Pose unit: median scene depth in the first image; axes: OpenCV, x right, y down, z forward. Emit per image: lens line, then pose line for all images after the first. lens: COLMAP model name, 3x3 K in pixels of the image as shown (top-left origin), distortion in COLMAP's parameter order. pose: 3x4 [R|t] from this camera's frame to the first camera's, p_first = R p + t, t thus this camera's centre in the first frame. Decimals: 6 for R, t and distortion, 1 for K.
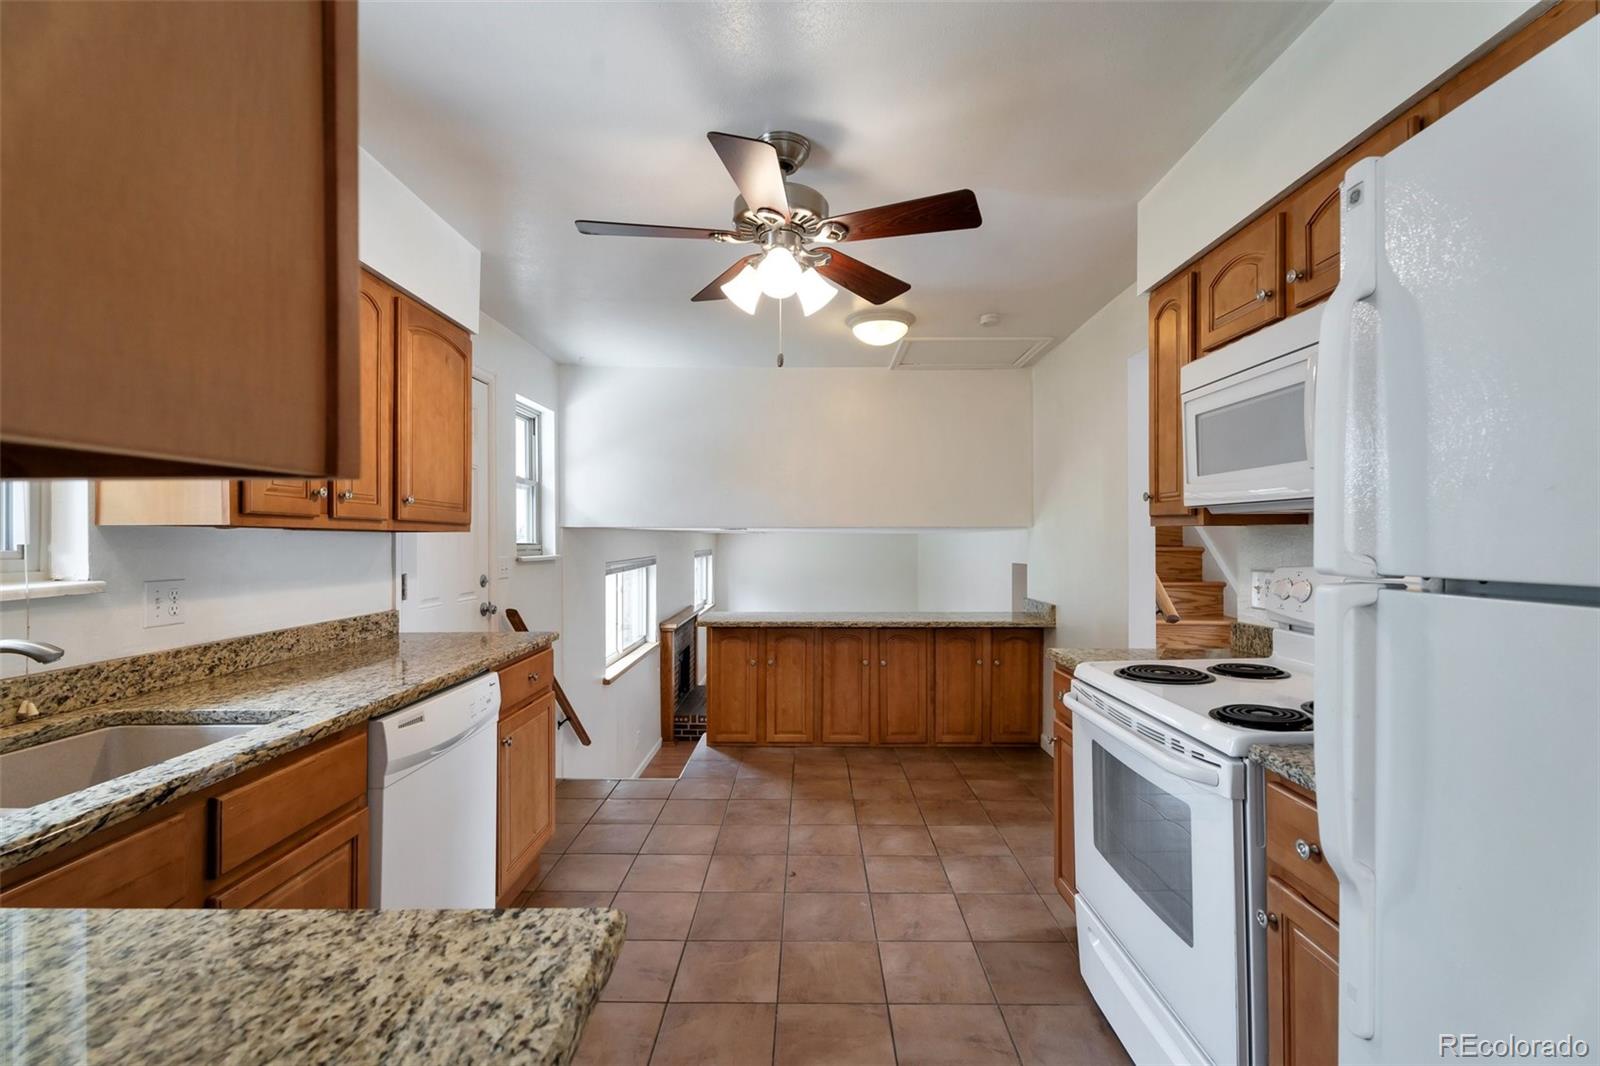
lens RADIAL K [[729.8, 0, 803.9], [0, 729.8, 531.6], [0, 0, 1]] dist [0.002928, -0.002177]
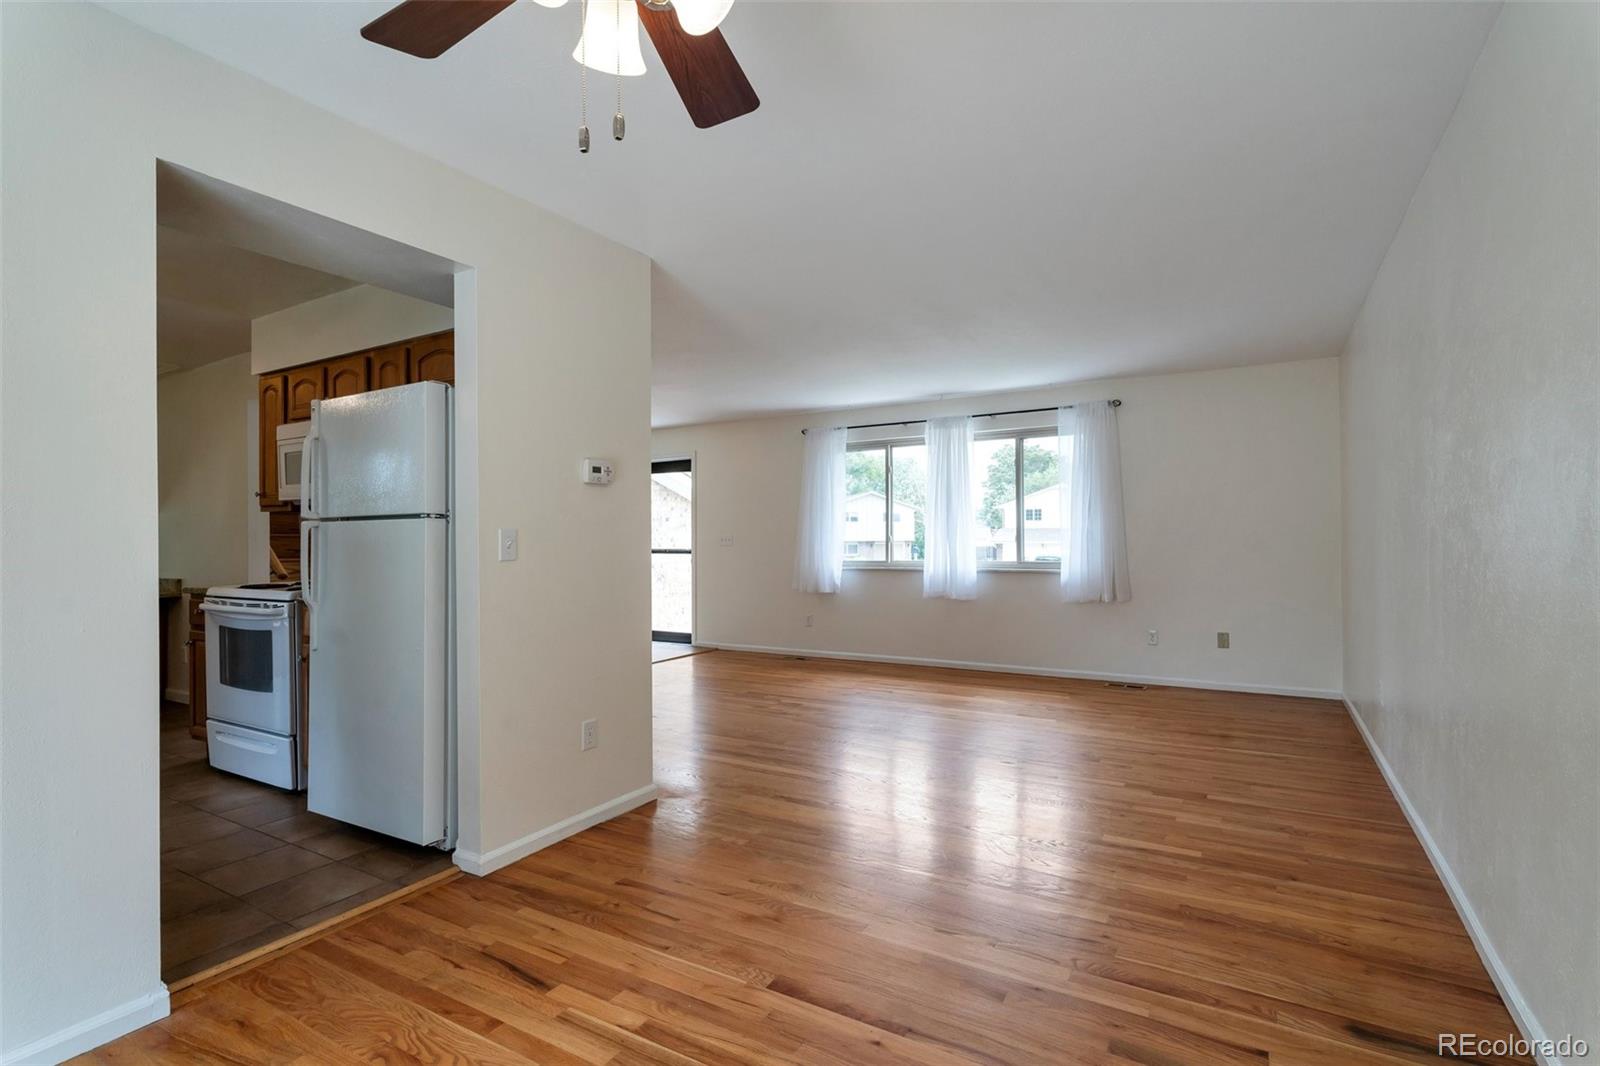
lens RADIAL K [[729.8, 0, 842.3], [0, 729.8, 529.2], [0, 0, 1]] dist [0.002928, -0.002177]
pose [[0.466609, 0.003660, 0.884456, -0.417862], [0.004650, 0.999967, -0.006592, 0.052691], [-0.884451, 0.007188, 0.466577, -1.041897]]
